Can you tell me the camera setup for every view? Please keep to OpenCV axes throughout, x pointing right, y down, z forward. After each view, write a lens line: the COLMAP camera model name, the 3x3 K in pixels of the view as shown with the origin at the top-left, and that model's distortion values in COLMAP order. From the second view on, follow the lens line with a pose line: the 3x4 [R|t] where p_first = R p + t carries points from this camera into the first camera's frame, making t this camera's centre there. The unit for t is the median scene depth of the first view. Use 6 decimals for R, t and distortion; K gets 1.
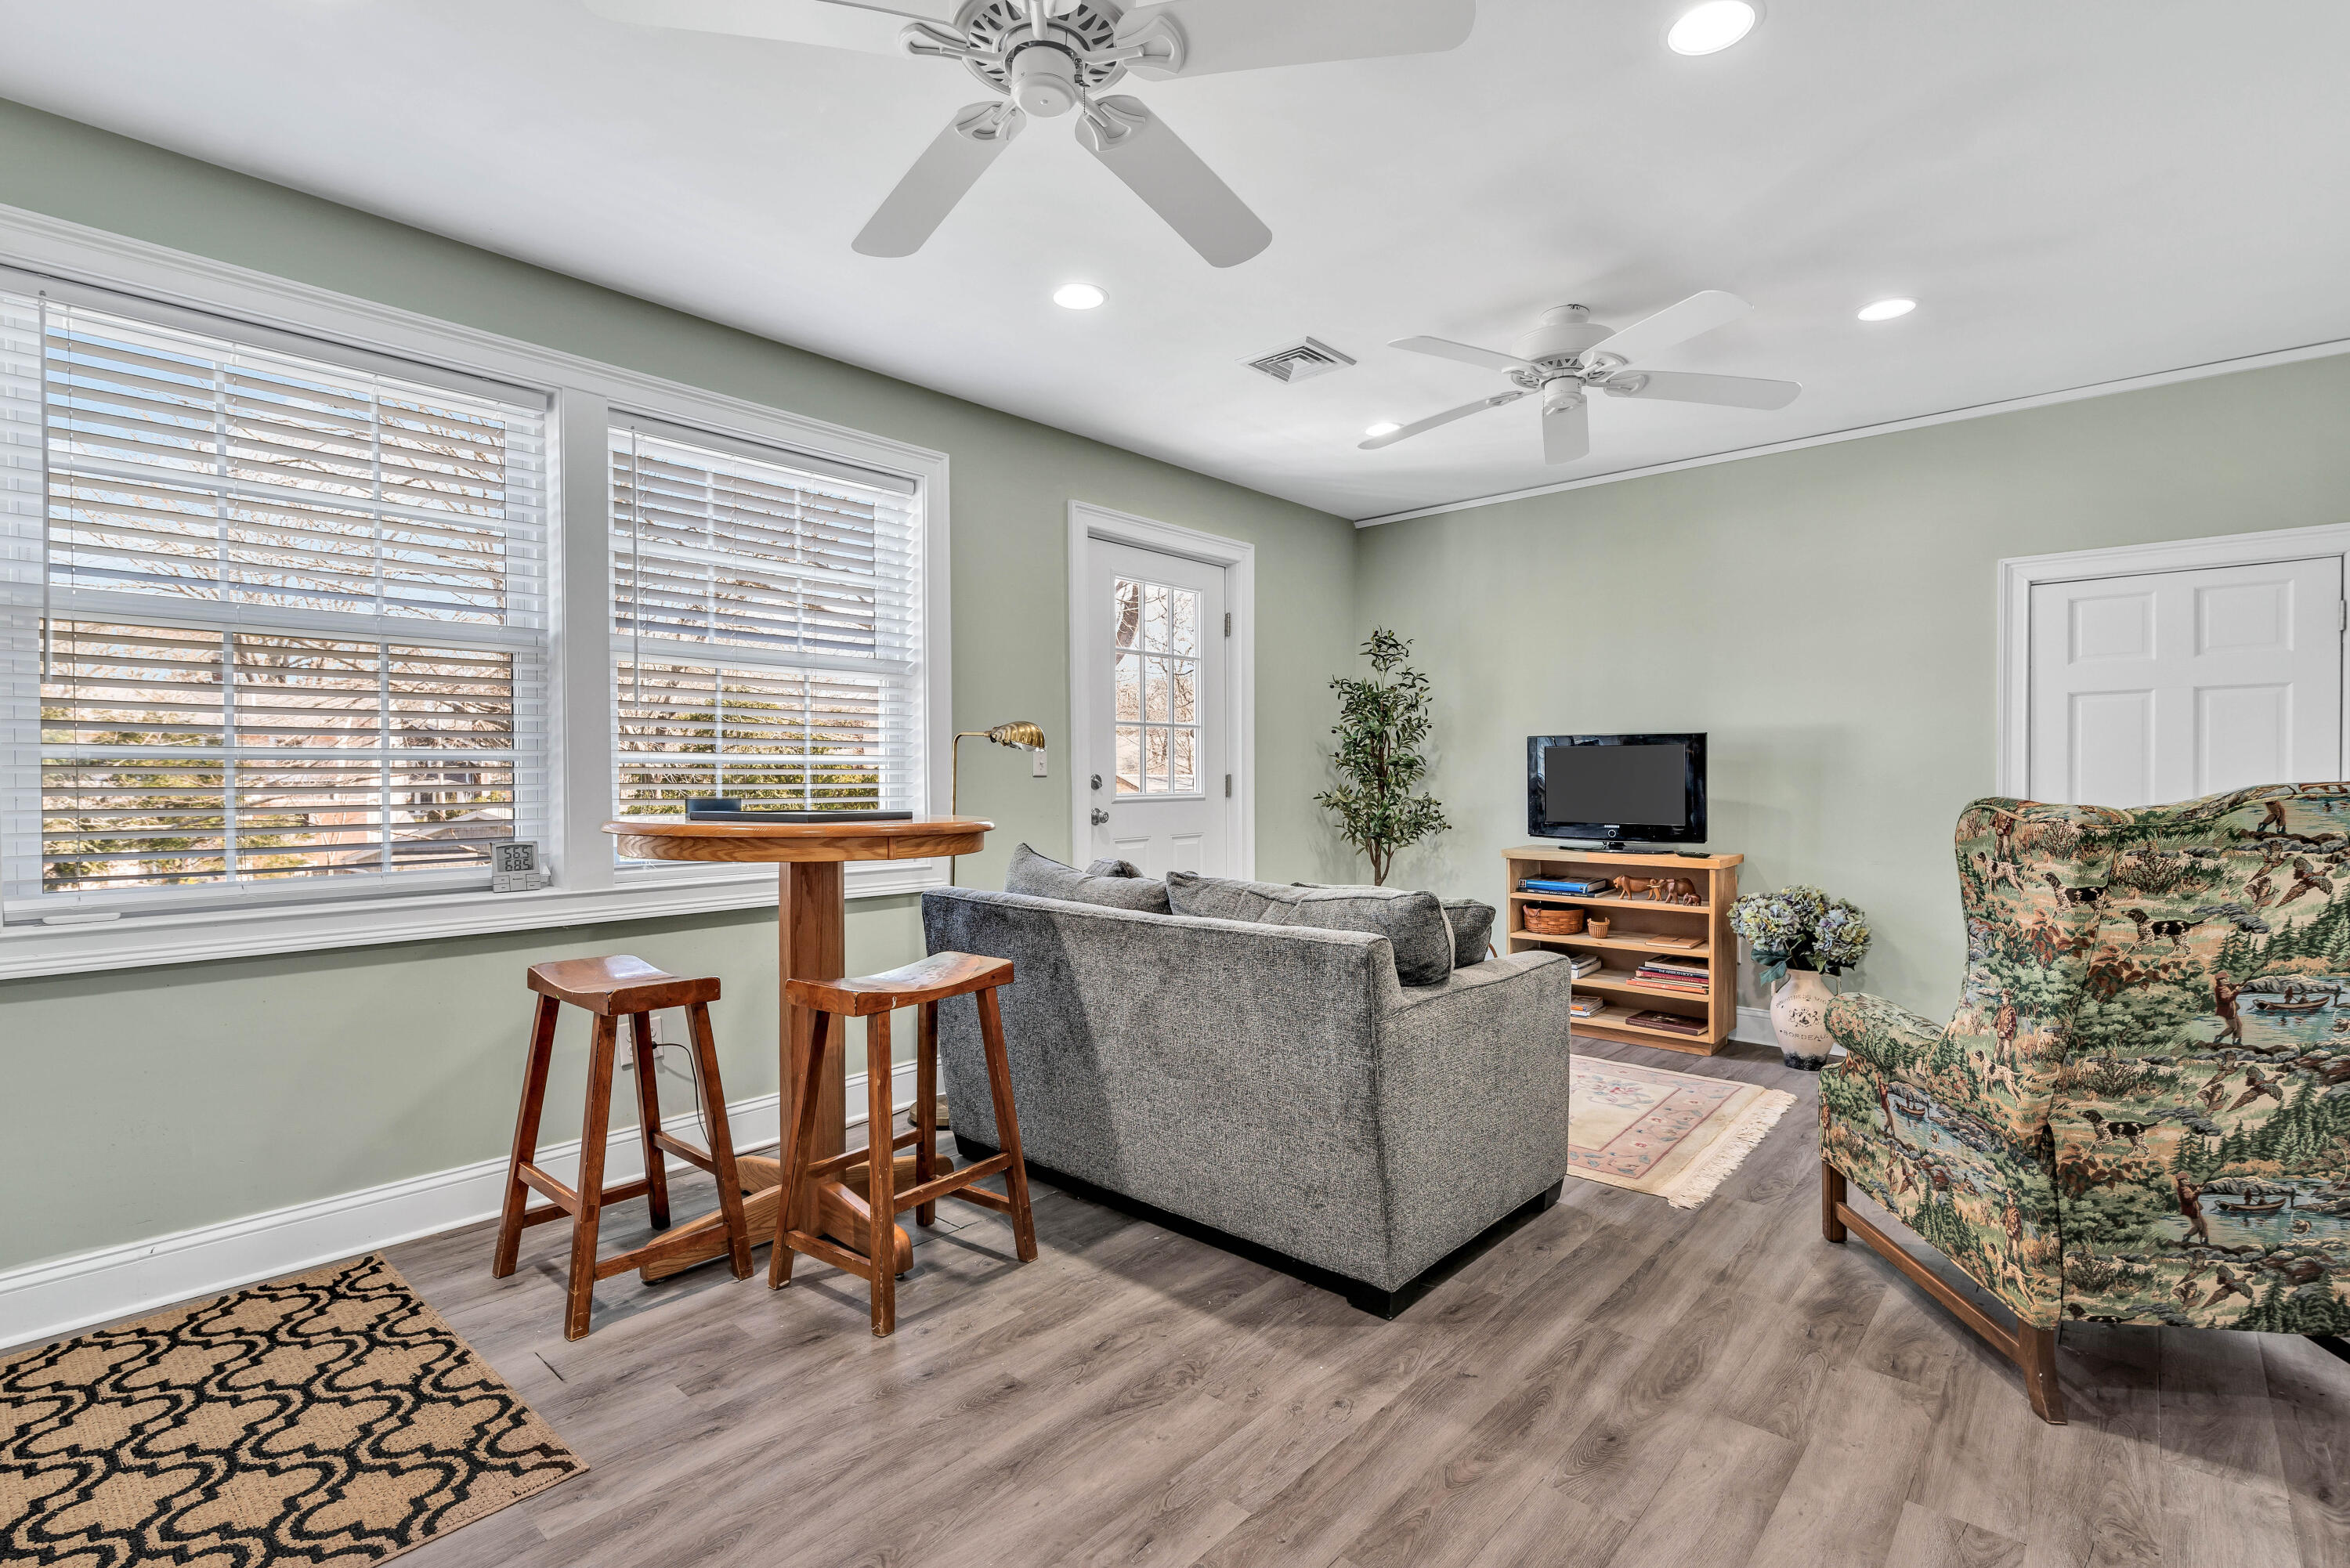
lens RADIAL K [[1090.9, 0, 1180.0], [0, 1090.9, 785.0], [0, 0, 1]] dist [-0.000610, 0.000121]
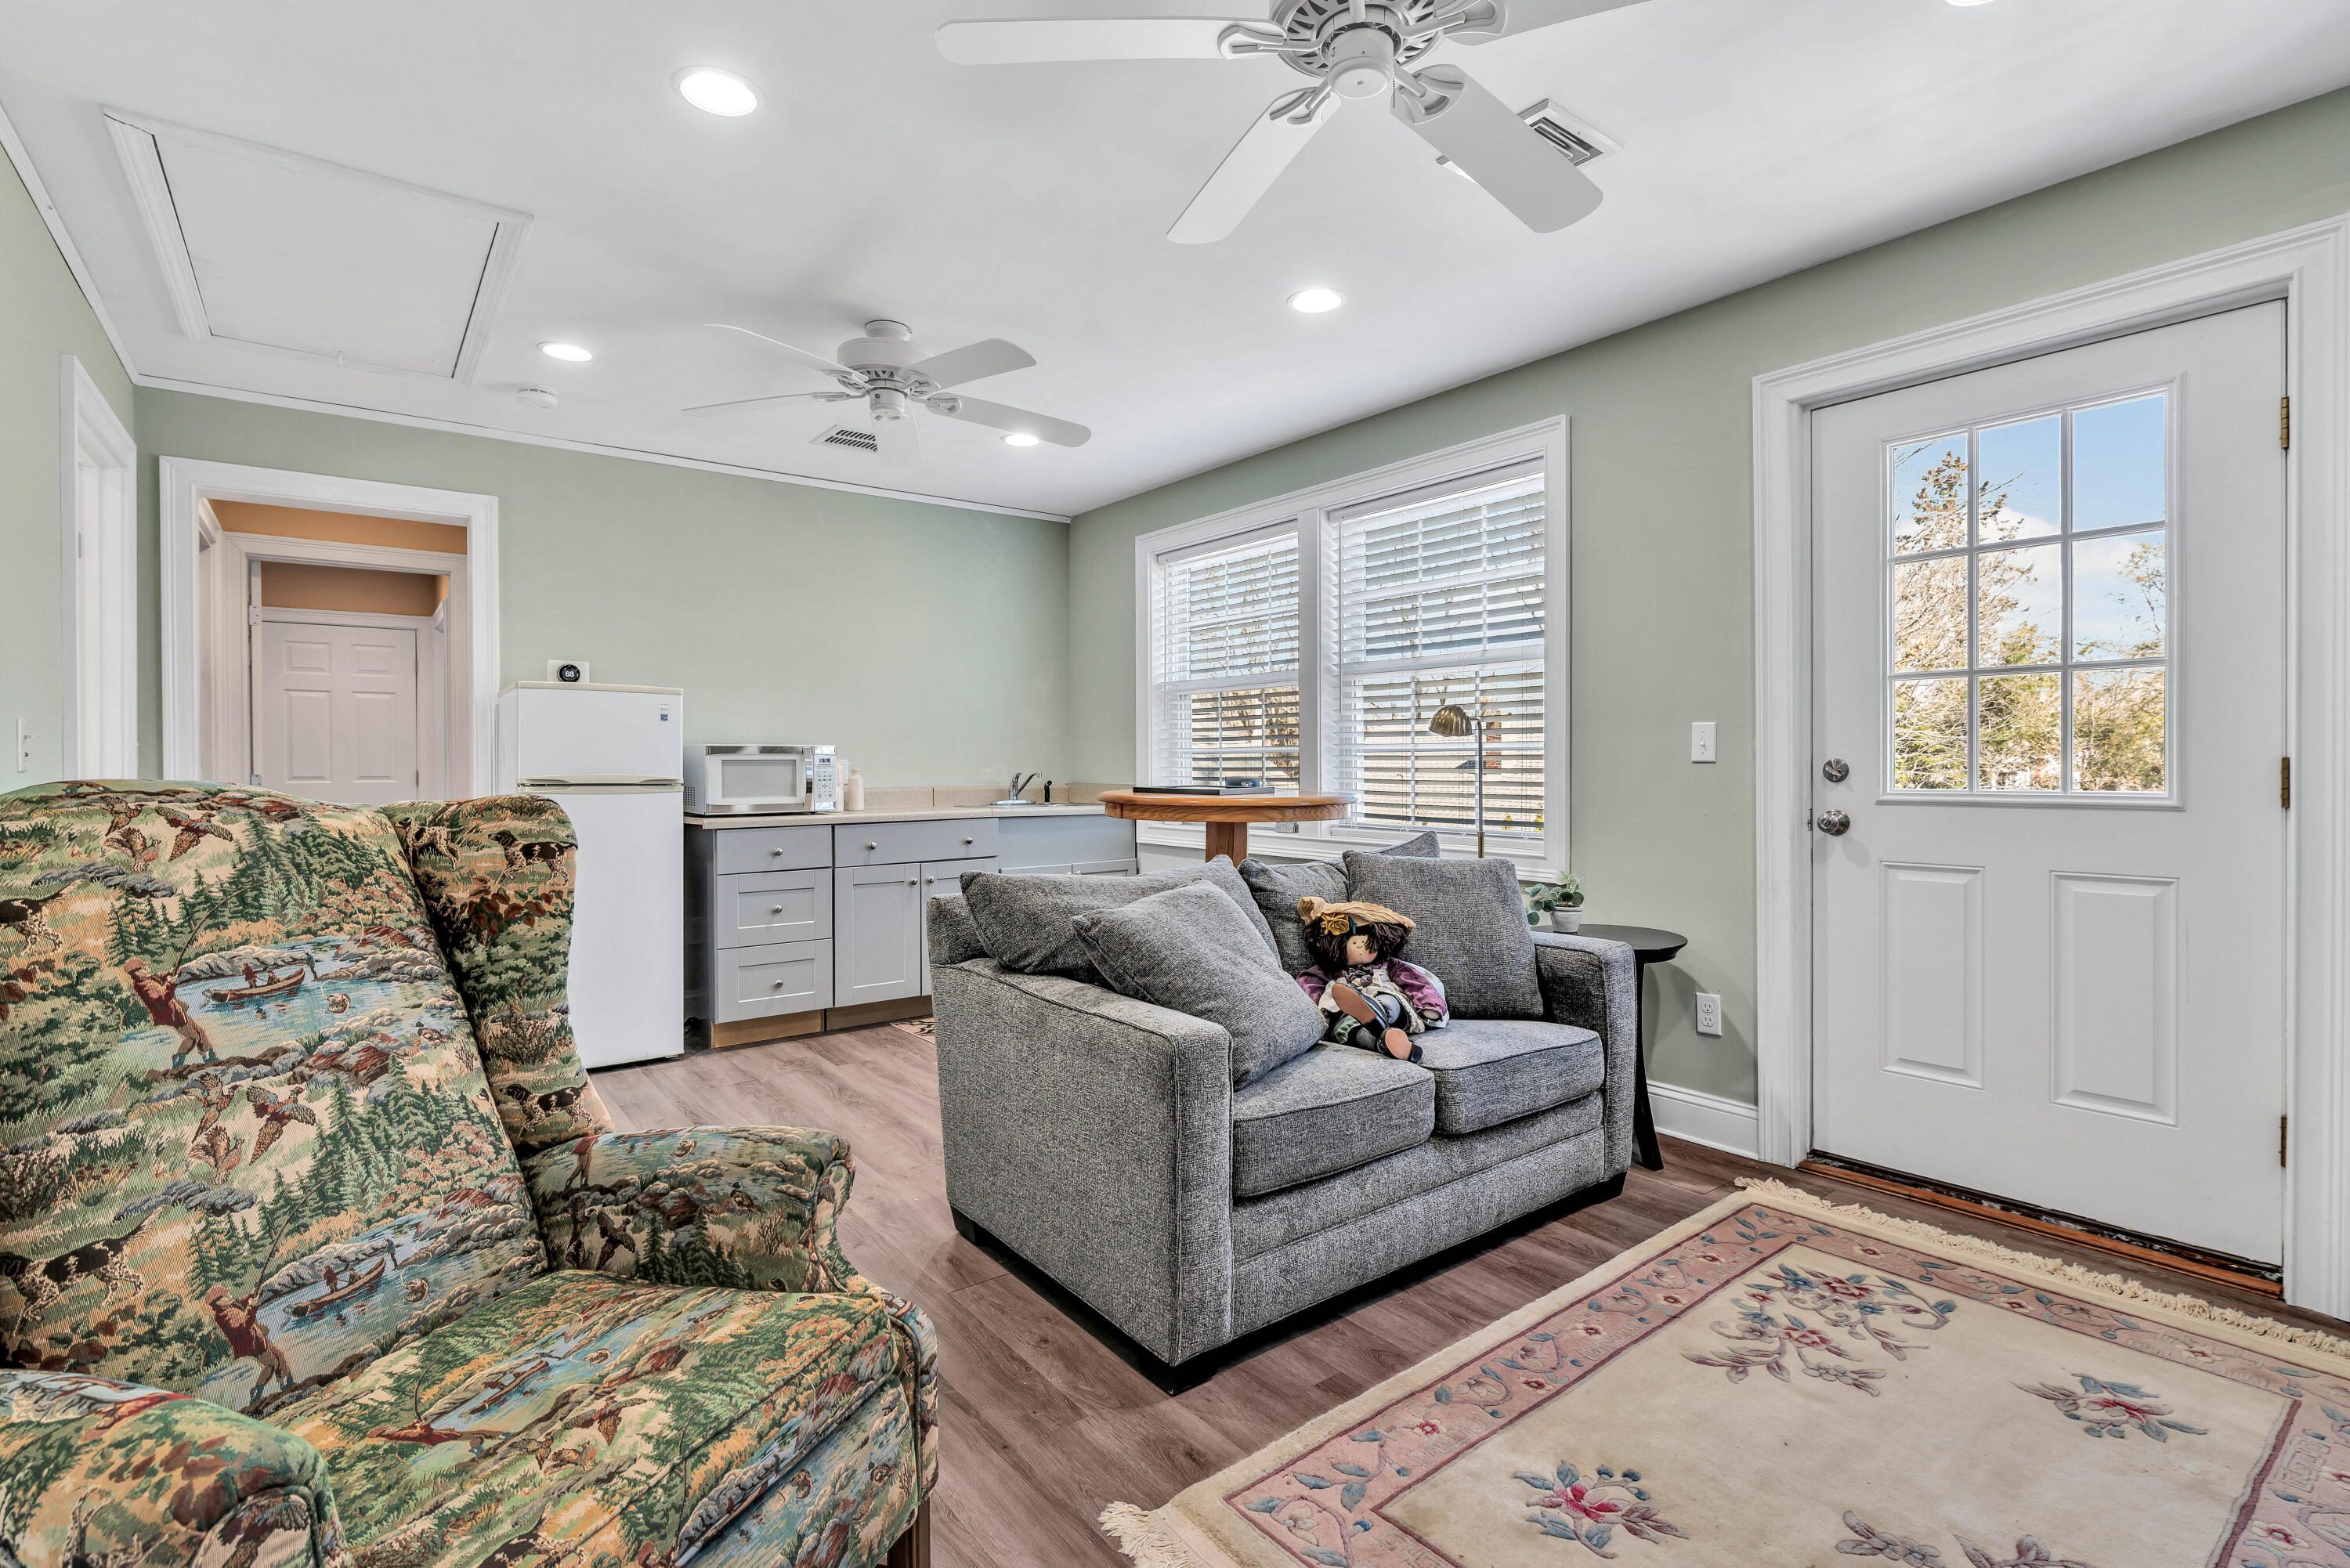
lens RADIAL K [[1090.9, 0, 1181.3], [0, 1090.9, 773.0], [0, 0, 1]] dist [-0.000610, 0.000121]
pose [[-0.181442, 0.005649, -0.983385, 0.795649], [-0.009898, 0.999922, 0.007571, -0.003002], [0.983352, 0.011107, -0.181372, 0.894043]]
